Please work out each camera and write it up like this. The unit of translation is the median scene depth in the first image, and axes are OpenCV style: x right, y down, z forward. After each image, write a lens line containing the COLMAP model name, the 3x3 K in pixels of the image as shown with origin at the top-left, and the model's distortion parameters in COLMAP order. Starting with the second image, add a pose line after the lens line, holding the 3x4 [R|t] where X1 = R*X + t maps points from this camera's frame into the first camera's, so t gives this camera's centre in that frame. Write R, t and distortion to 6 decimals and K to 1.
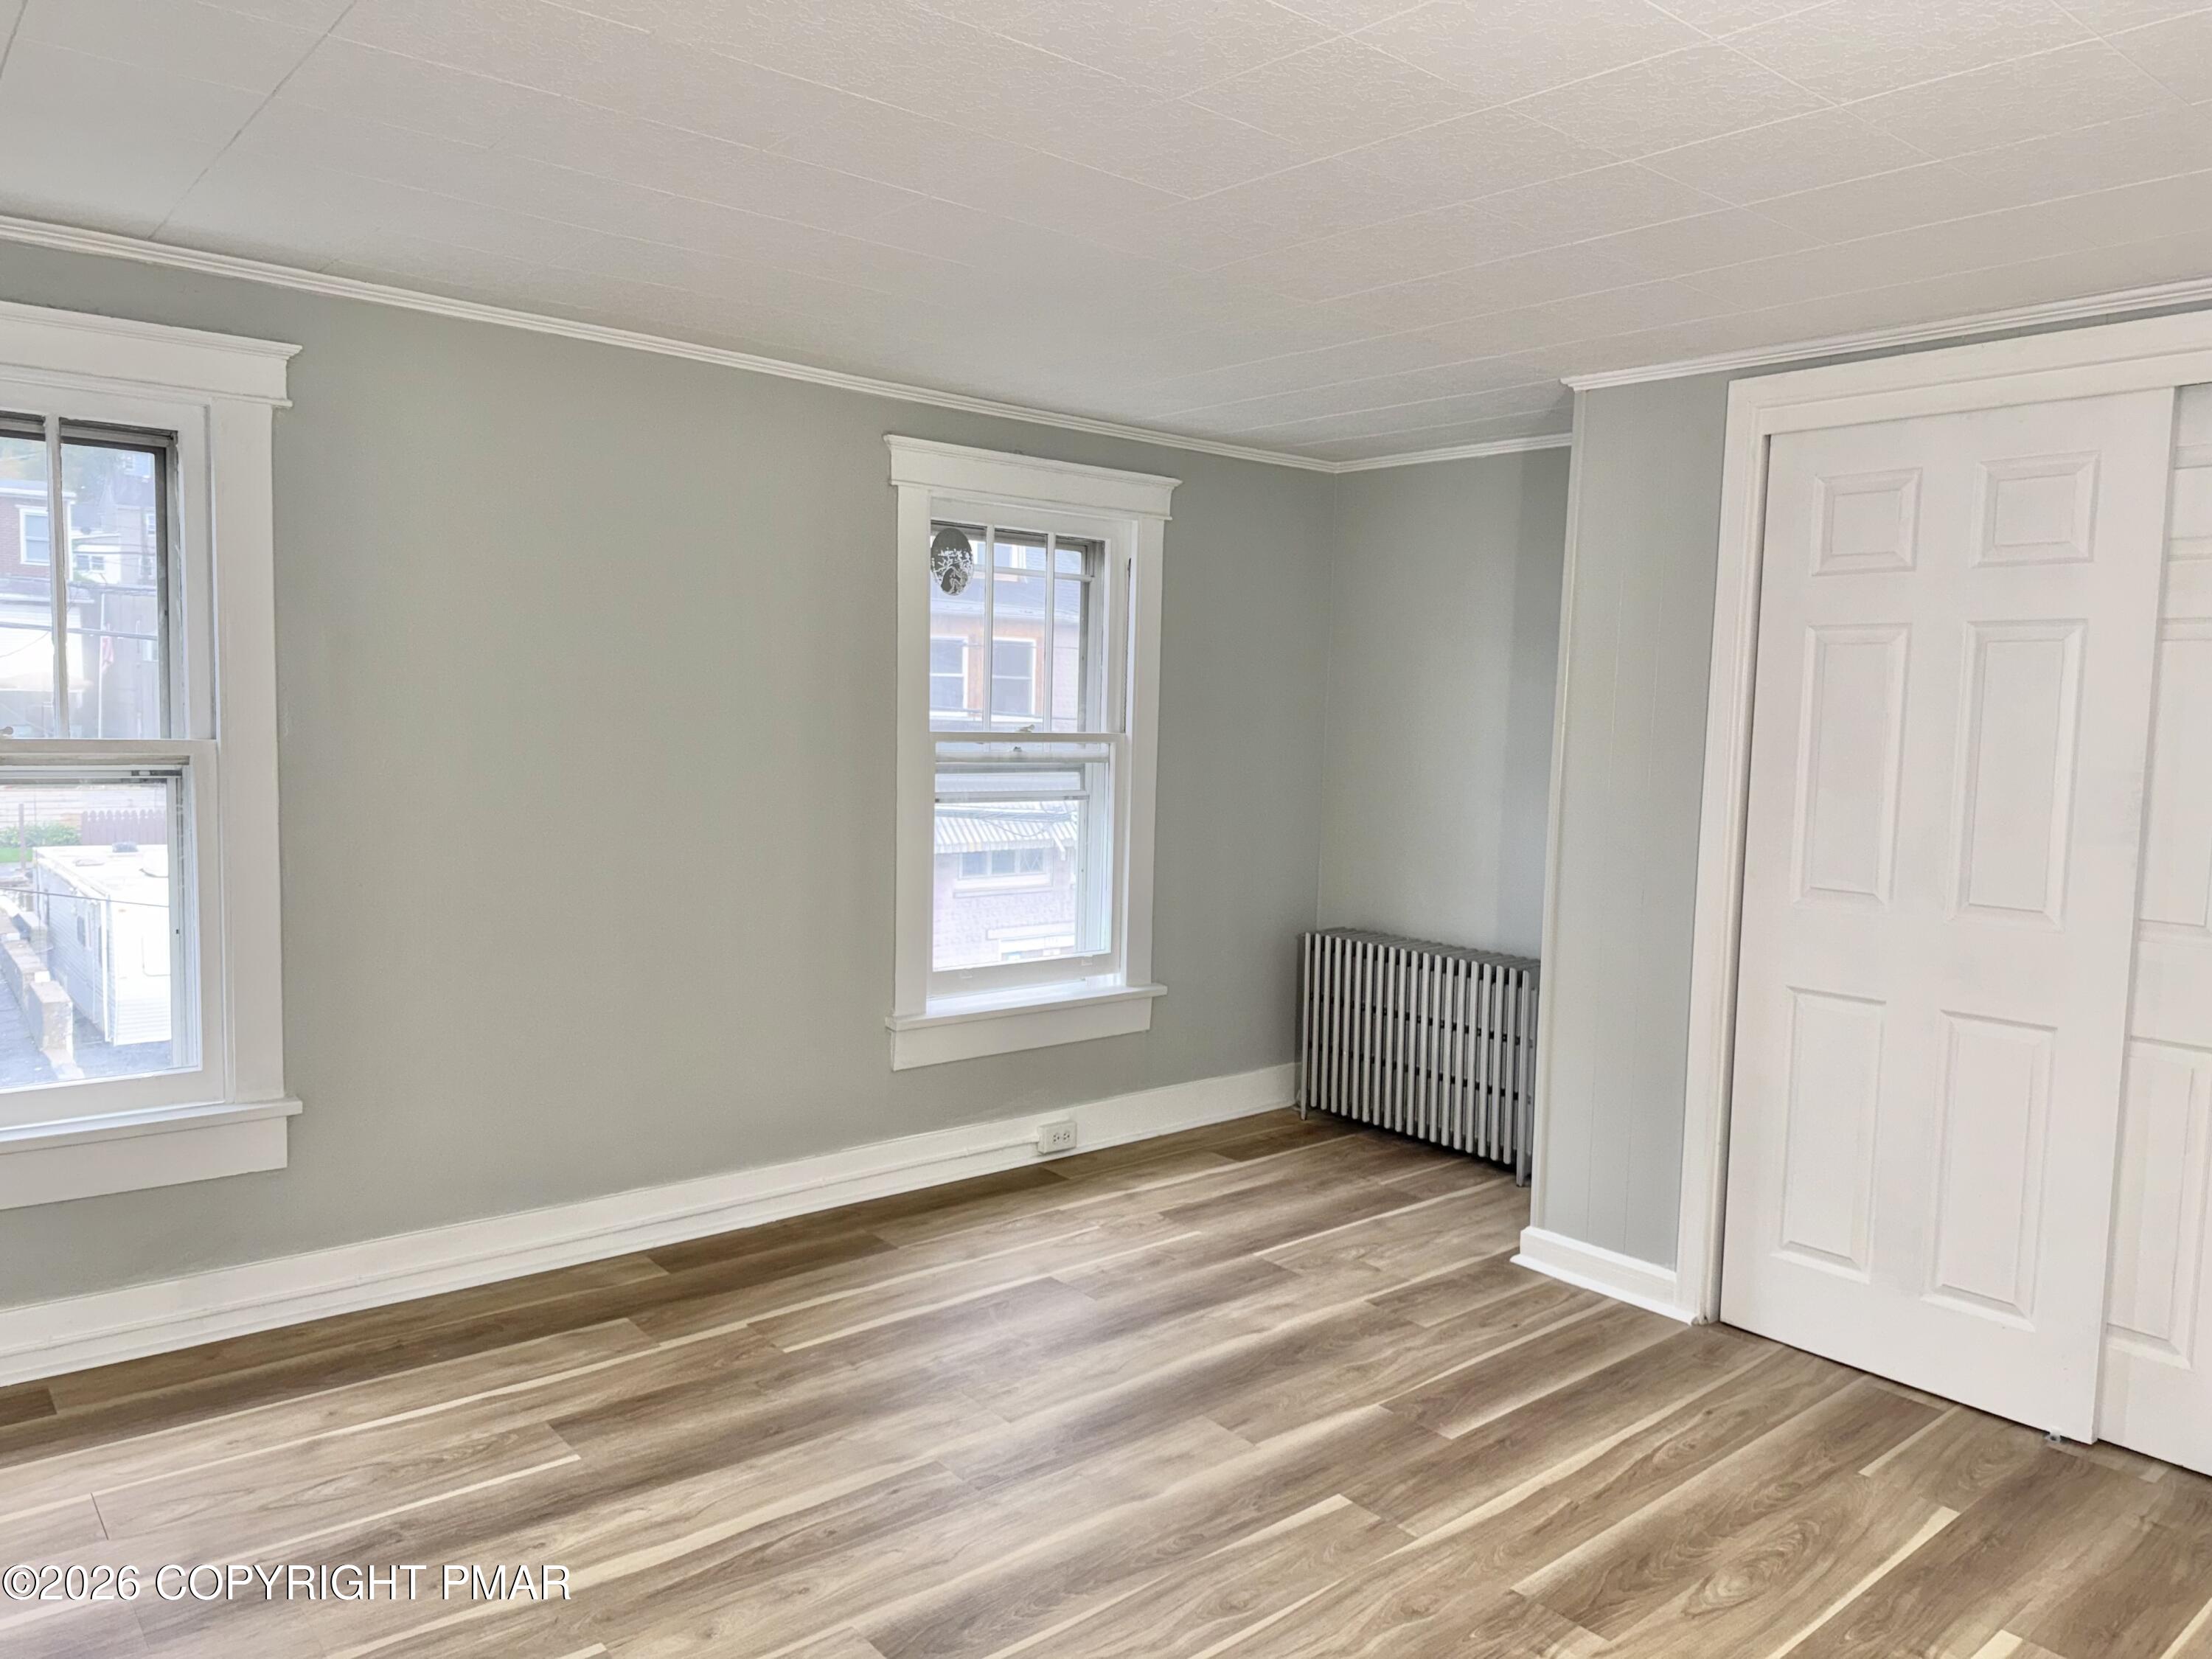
lens RADIAL K [[1563.5, 0, 1106.0], [0, 1563.5, 829.5], [0, 0, 1]] dist [-0.047378, -0.004822]
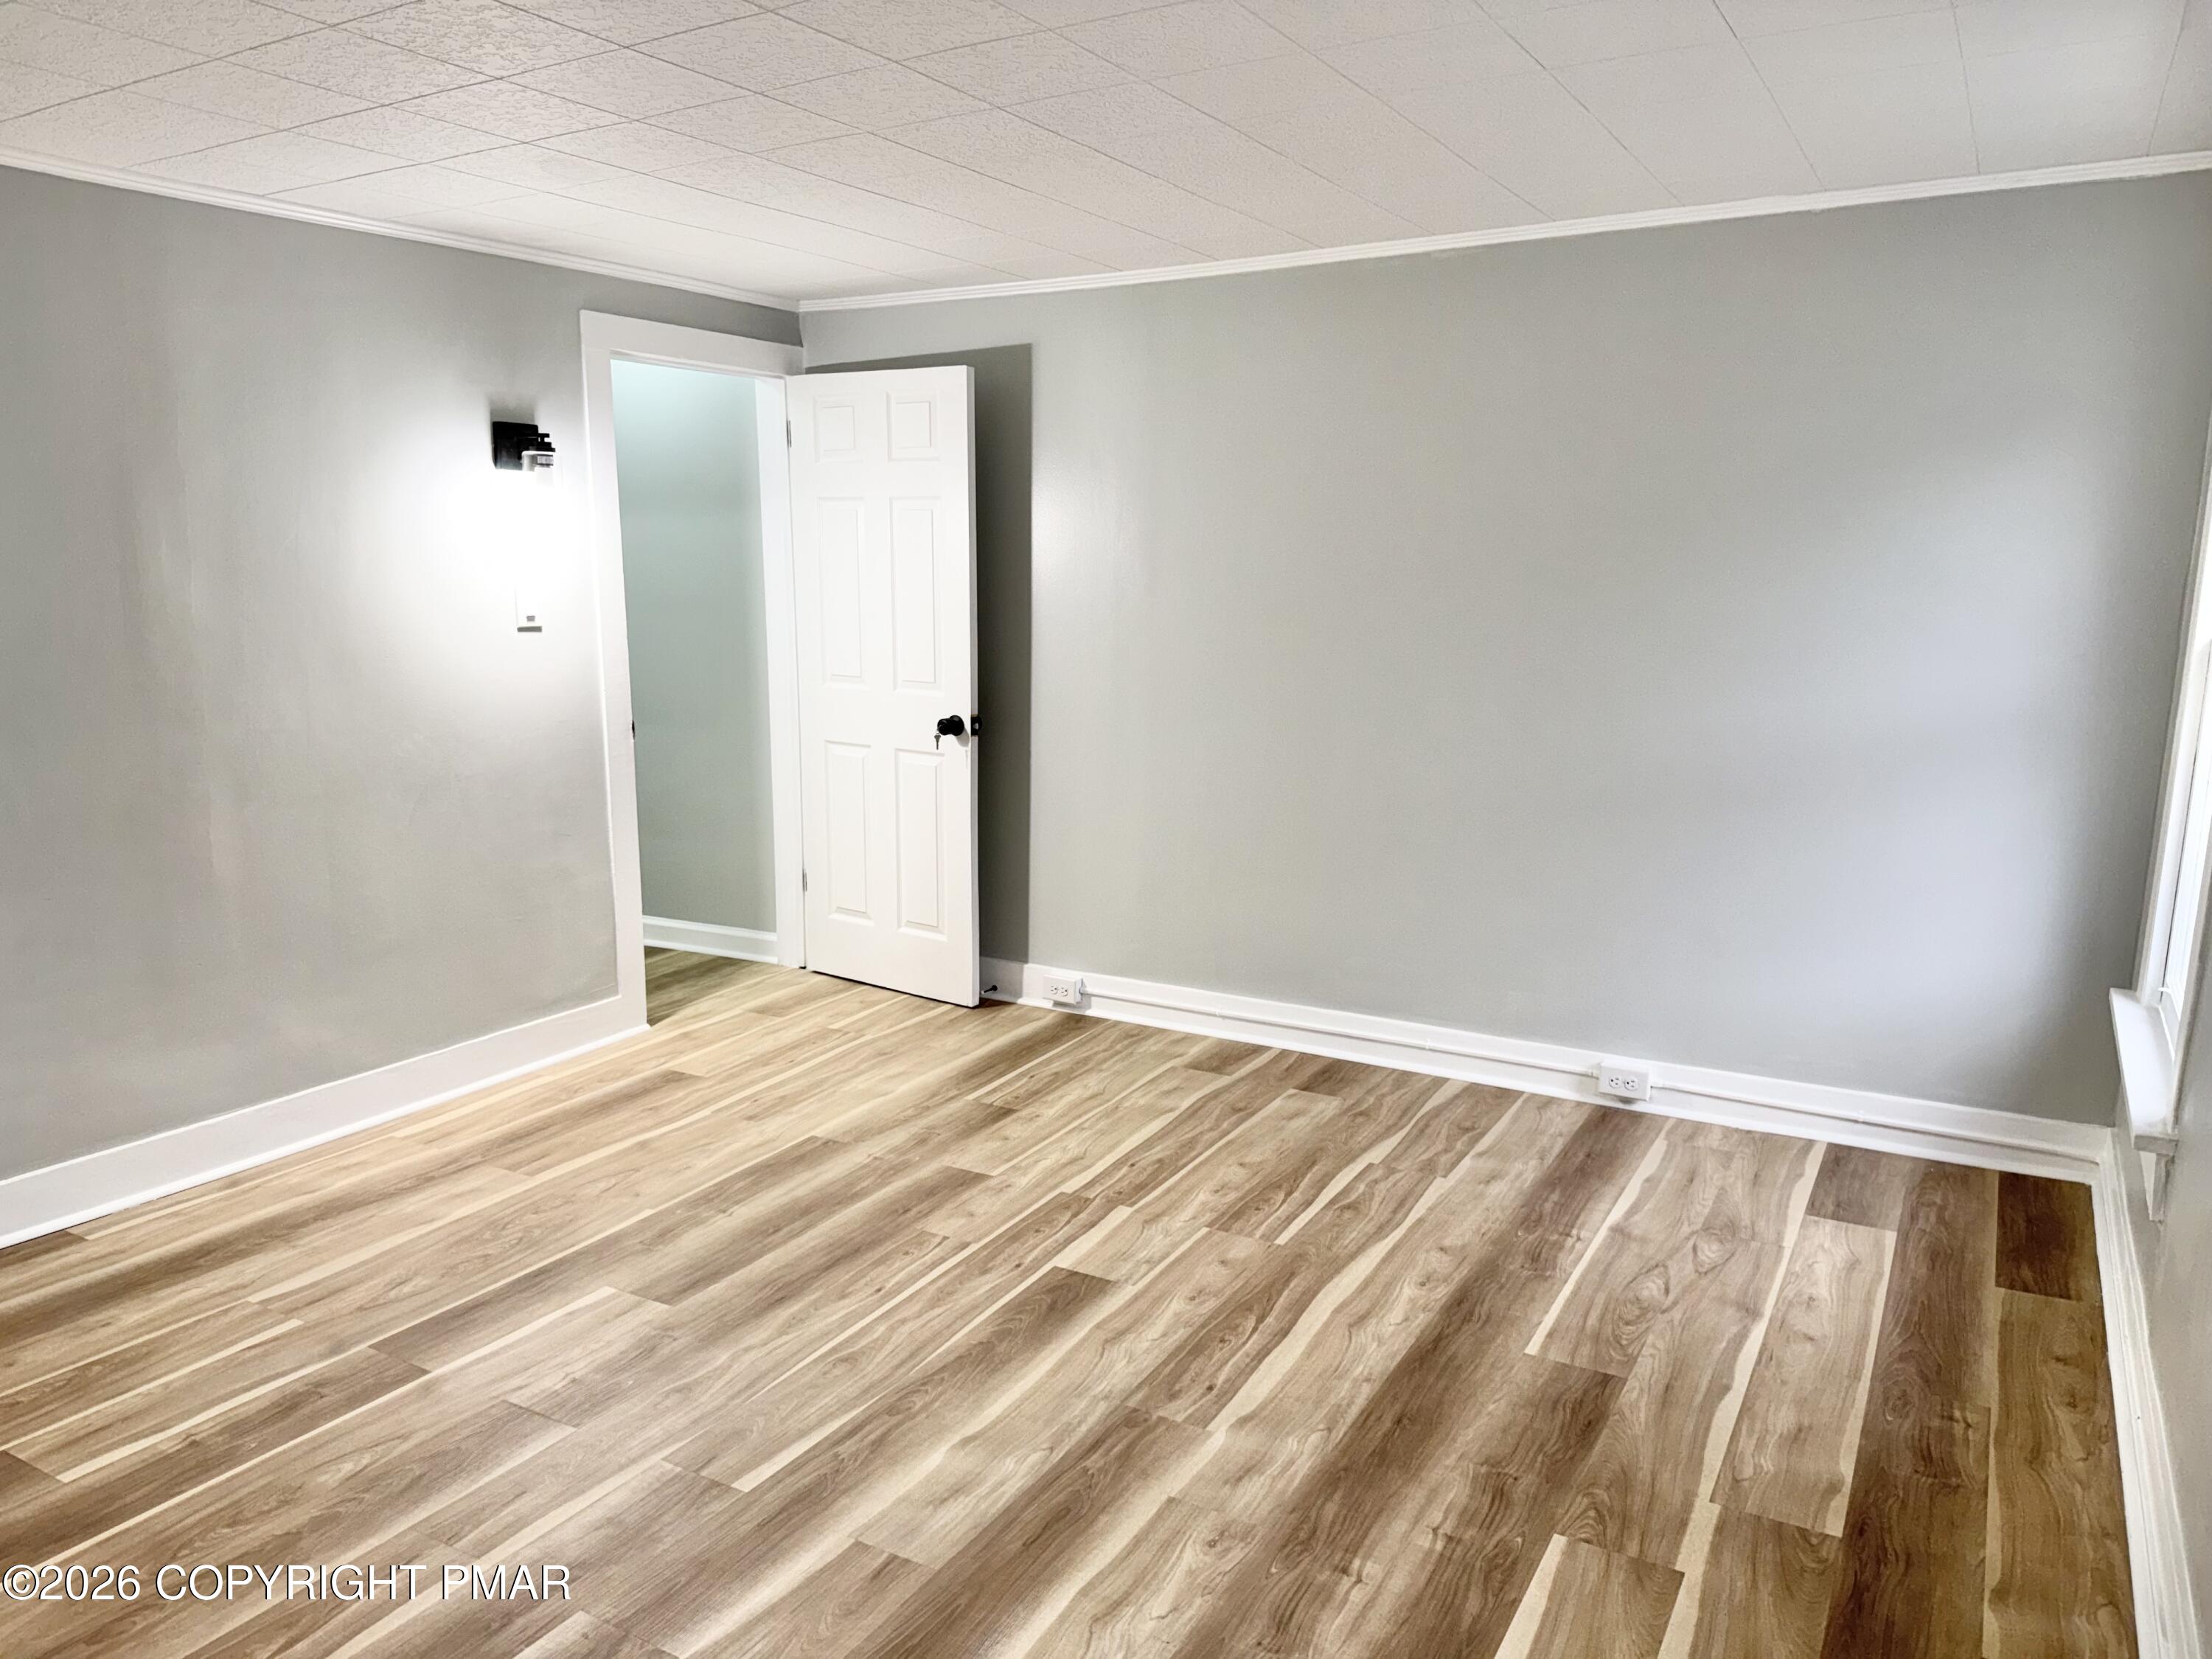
lens RADIAL K [[1545.2, 0, 1106.0], [0, 1545.2, 829.5], [0, 0, 1]] dist [0.099076, -0.146690]
pose [[-0.938465, 0.028476, -0.344199, 0.256984], [-0.059235, 0.968558, 0.241635, -0.149611], [0.340257, 0.247154, -0.907270, 1.801422]]
